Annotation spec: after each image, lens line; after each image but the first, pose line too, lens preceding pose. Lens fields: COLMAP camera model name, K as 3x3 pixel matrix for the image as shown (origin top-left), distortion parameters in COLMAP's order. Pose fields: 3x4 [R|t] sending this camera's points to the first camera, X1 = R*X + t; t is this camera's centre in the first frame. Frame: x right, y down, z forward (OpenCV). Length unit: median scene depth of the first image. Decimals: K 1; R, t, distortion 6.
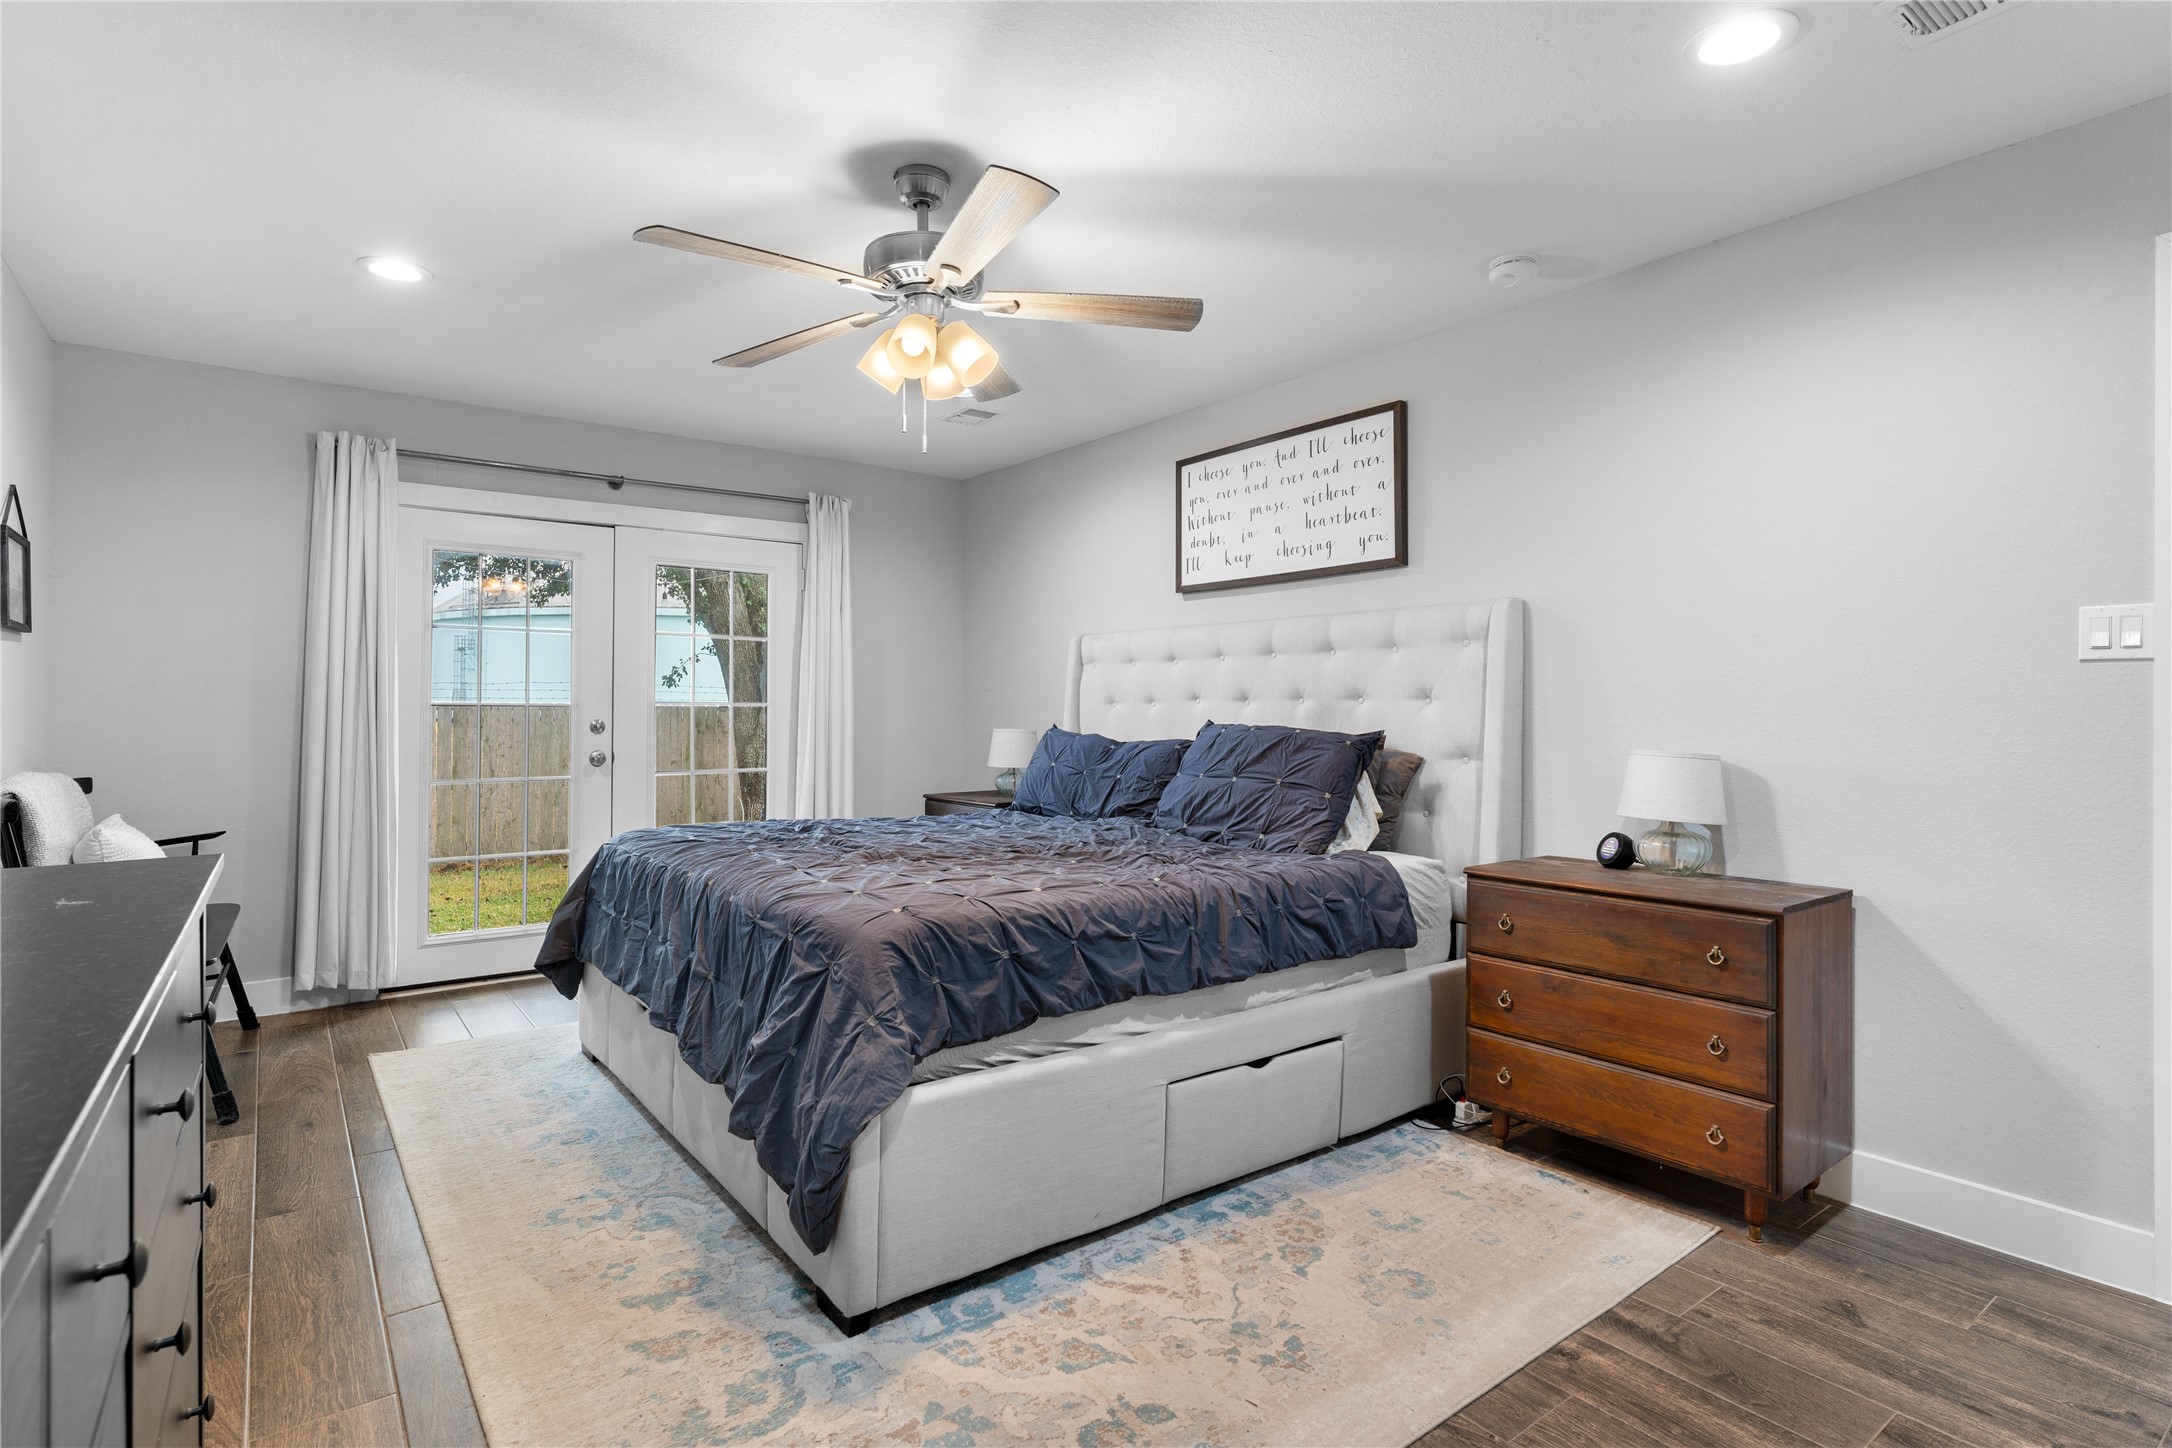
lens RADIAL K [[1059.6, 0, 1082.0], [0, 1059.6, 712.3], [0, 0, 1]] dist [-0.001298, -0.000158]
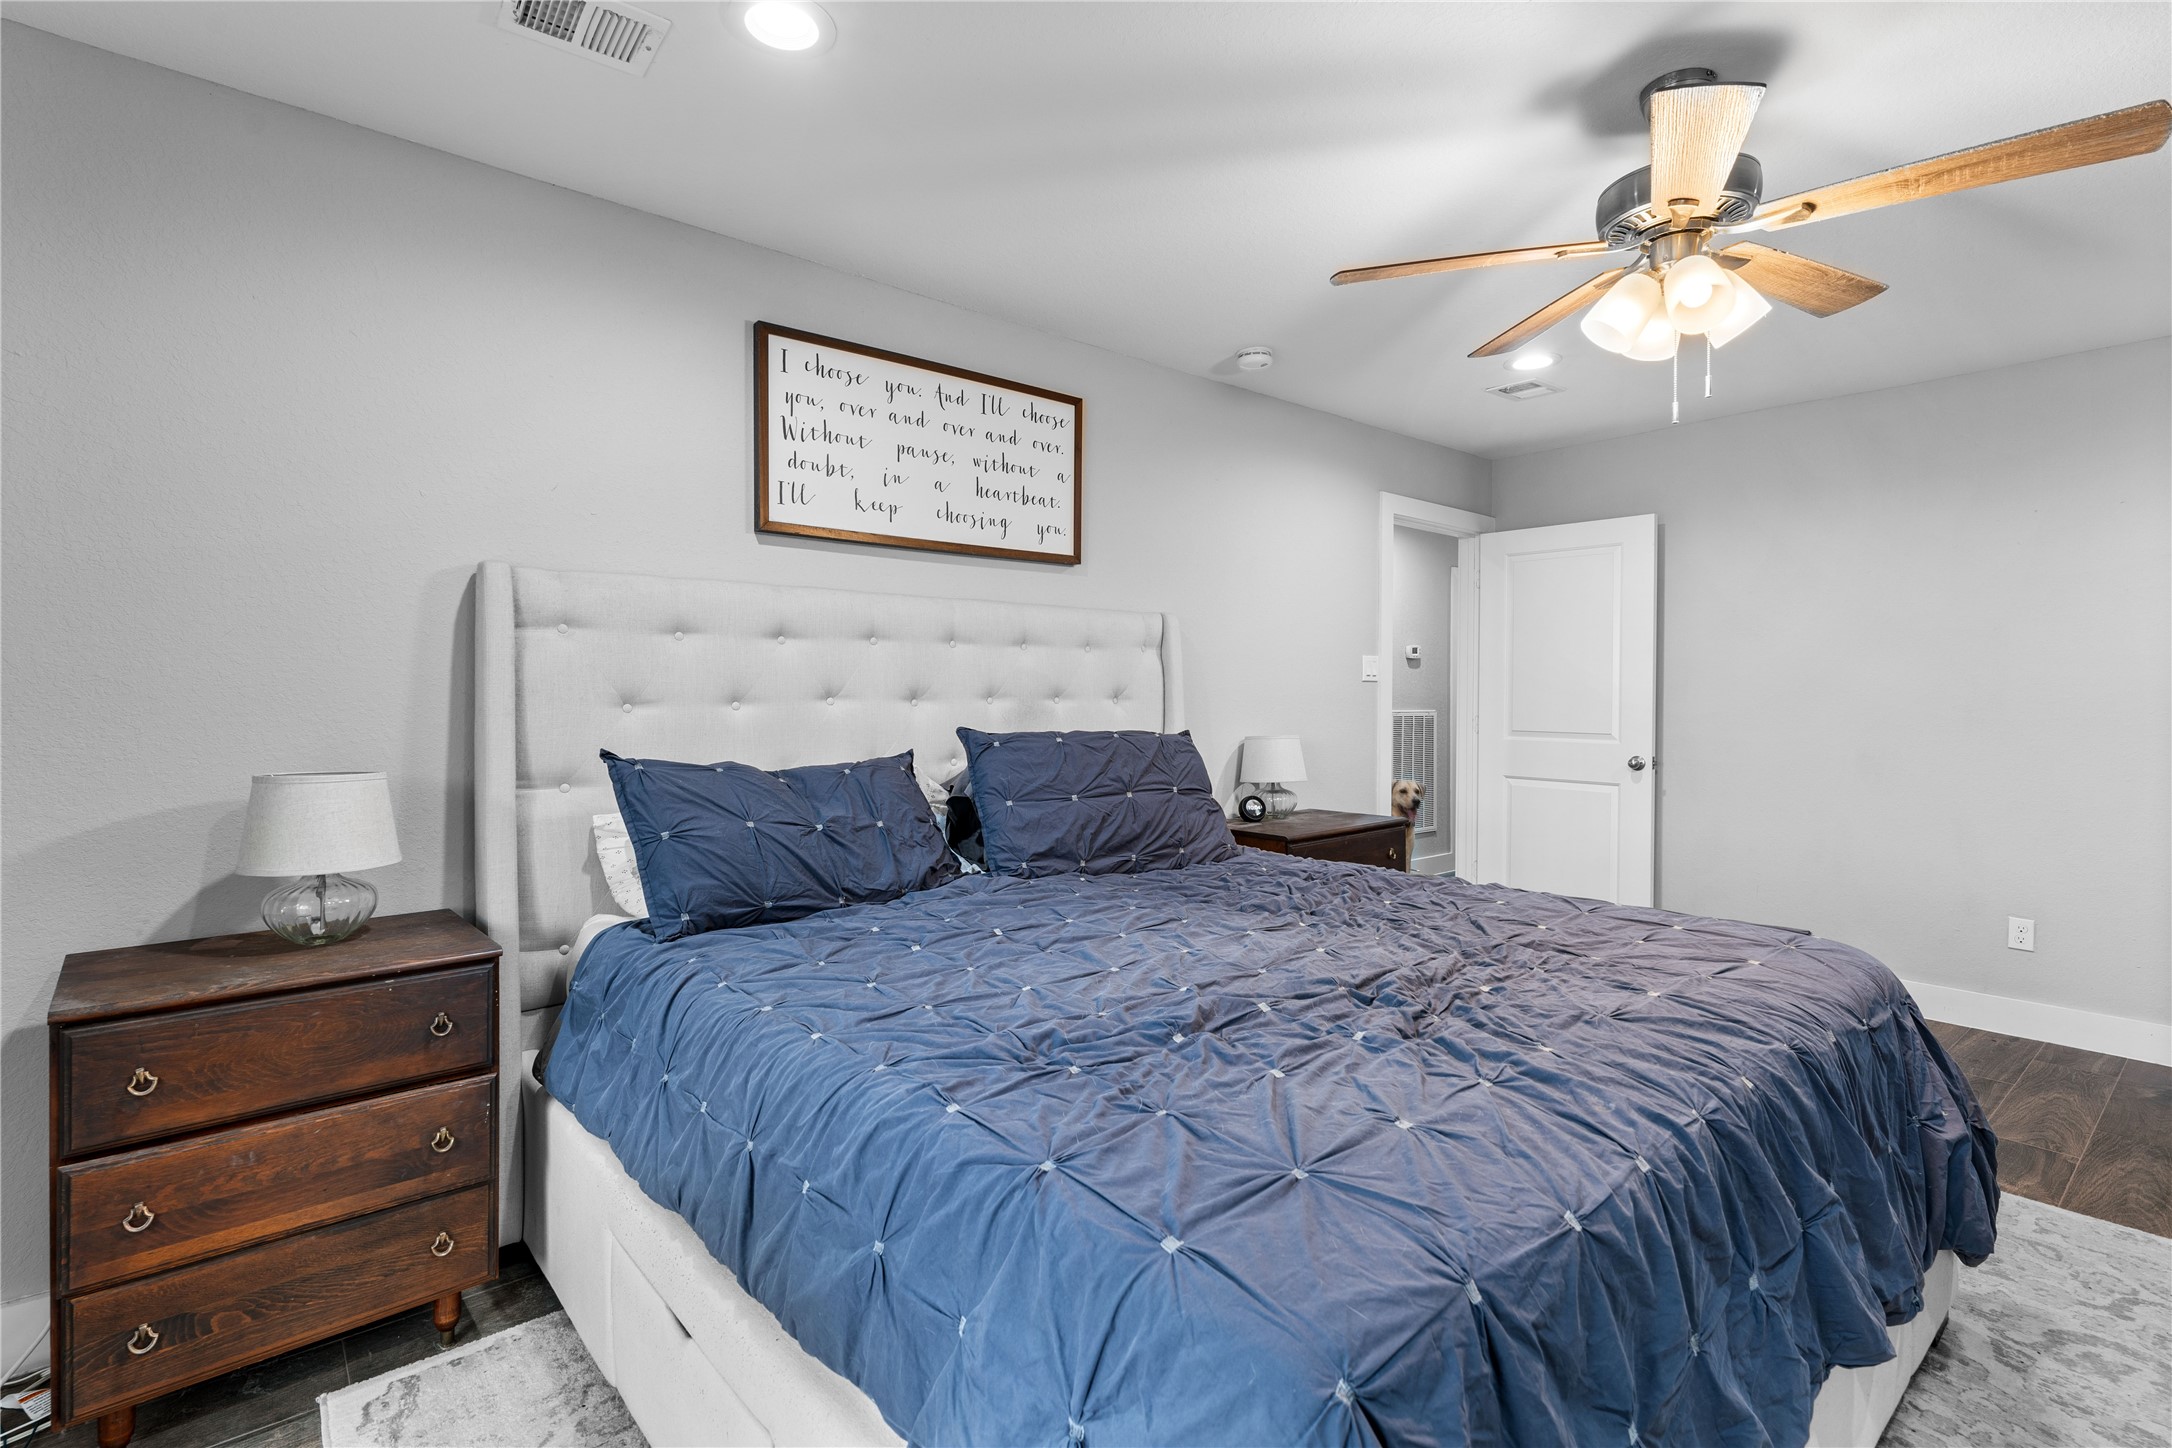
lens RADIAL K [[988.8, 0, 1088.2], [0, 988.8, 707.3], [0, 0, 1]] dist [0.001957, -0.000328]
pose [[-0.026973, -0.018774, 0.999460, -0.822596], [-0.000909, 0.999824, 0.018757, -0.028010], [-0.999636, -0.000403, -0.026985, 1.318798]]
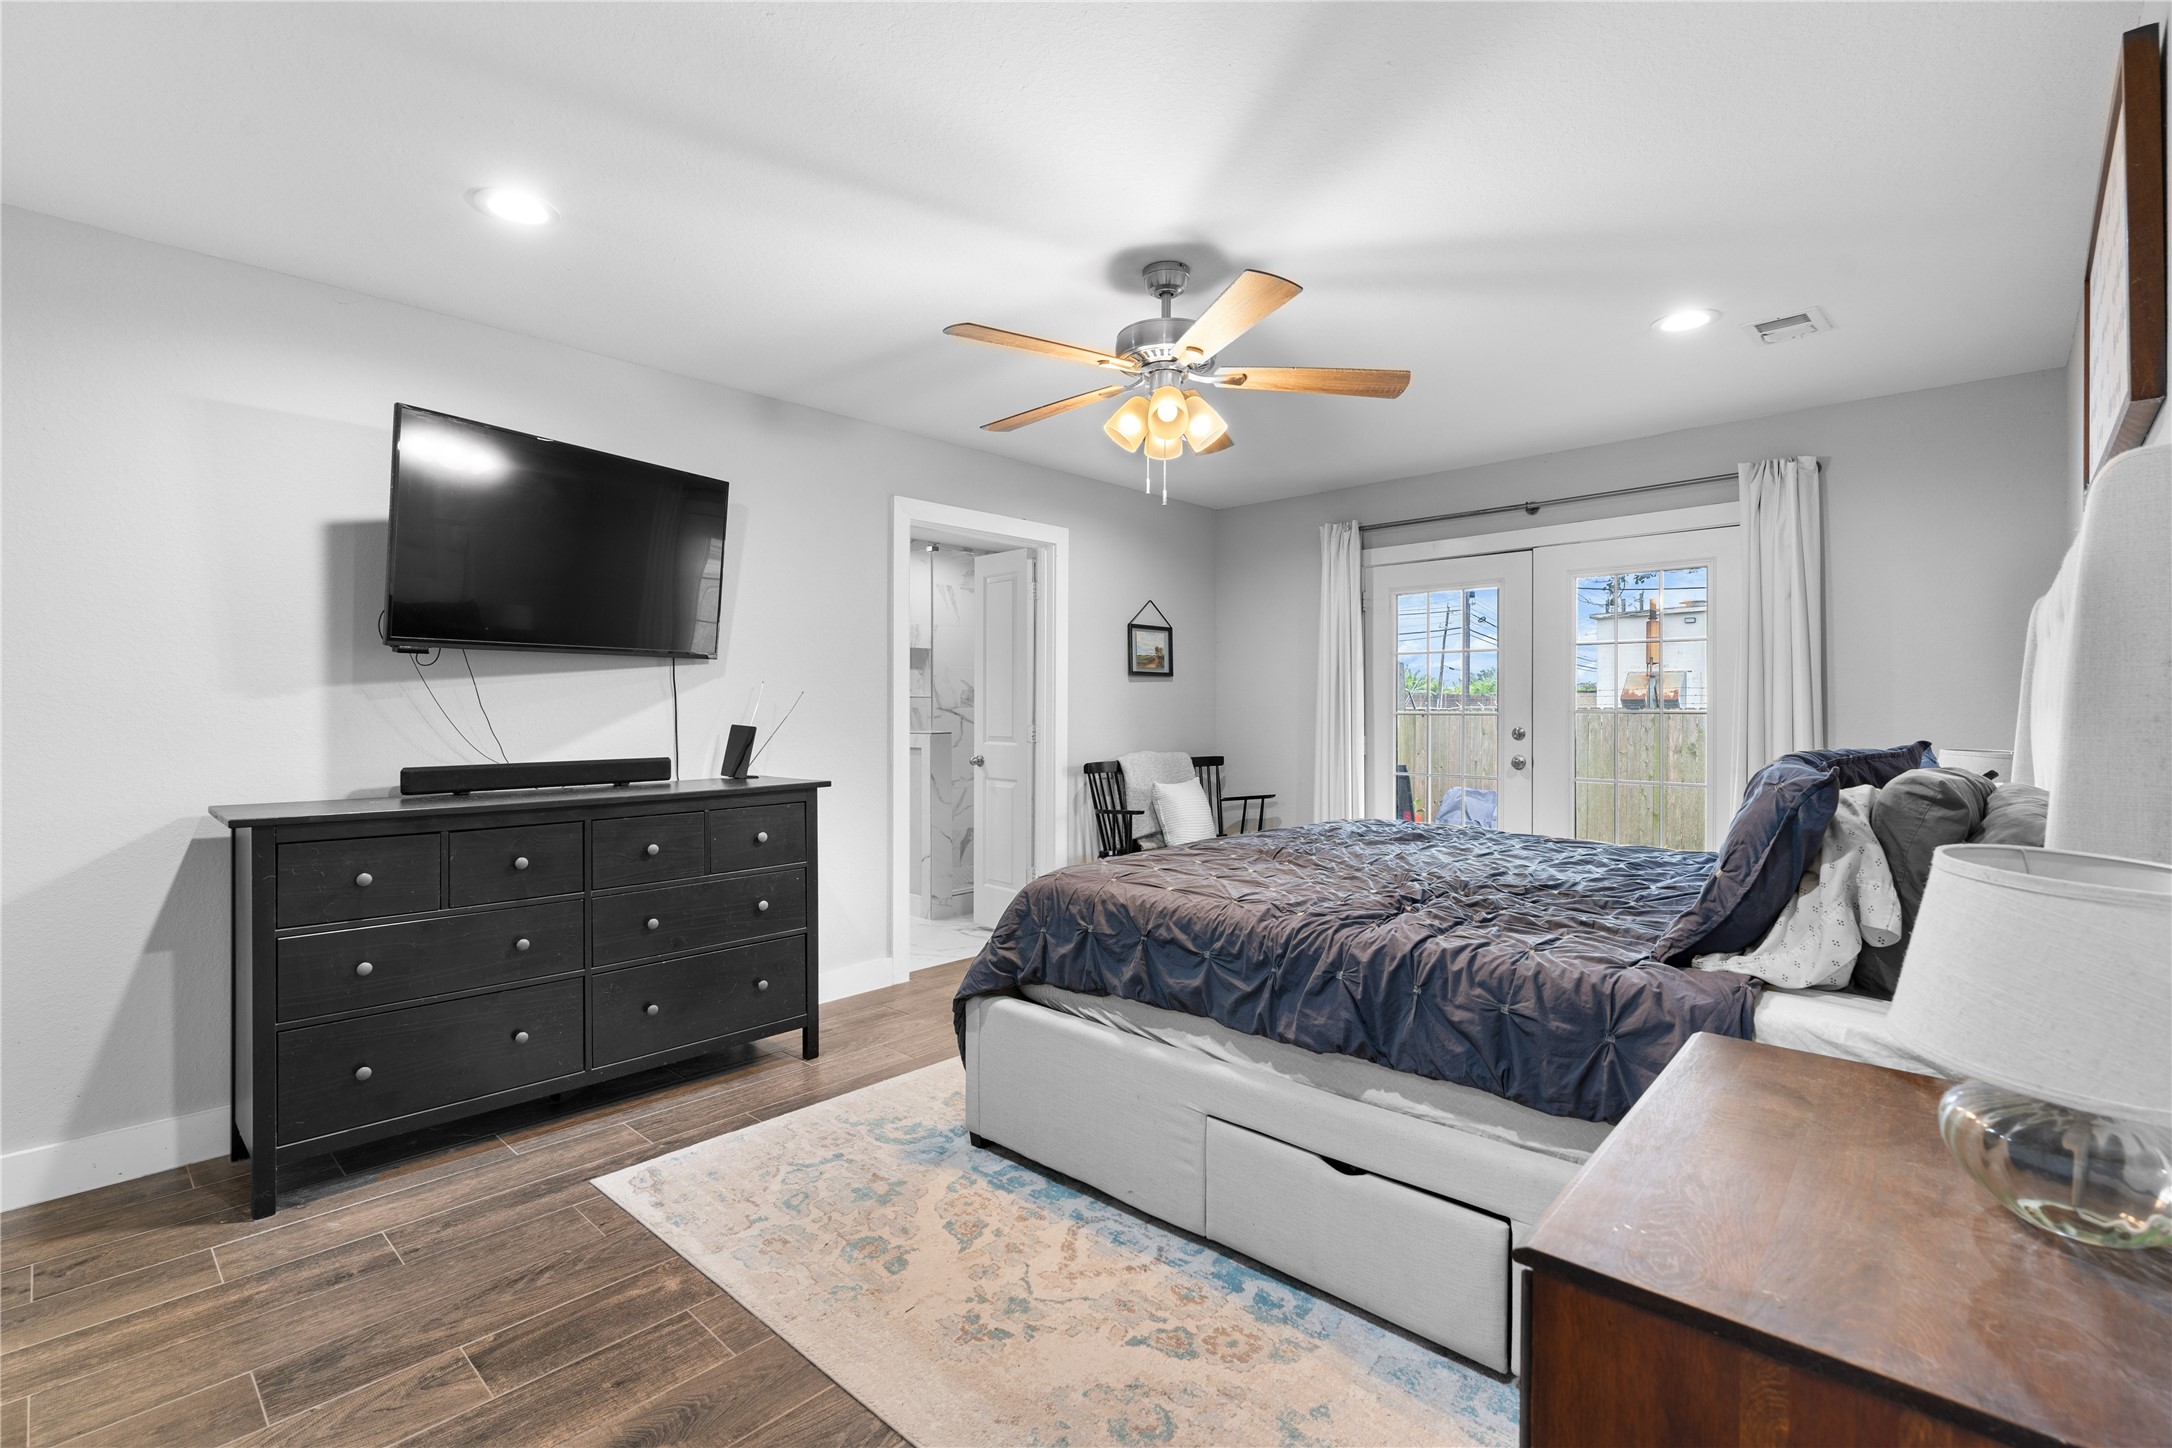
lens RADIAL K [[988.8, 0, 1082.0], [0, 988.8, 718.8], [0, 0, 1]] dist [0.001957, -0.000328]
pose [[0.173953, 0.006021, -0.984736, 0.820493], [-0.001516, 0.999982, 0.005846, -0.012446], [0.984753, 0.000476, 0.173959, 0.635655]]
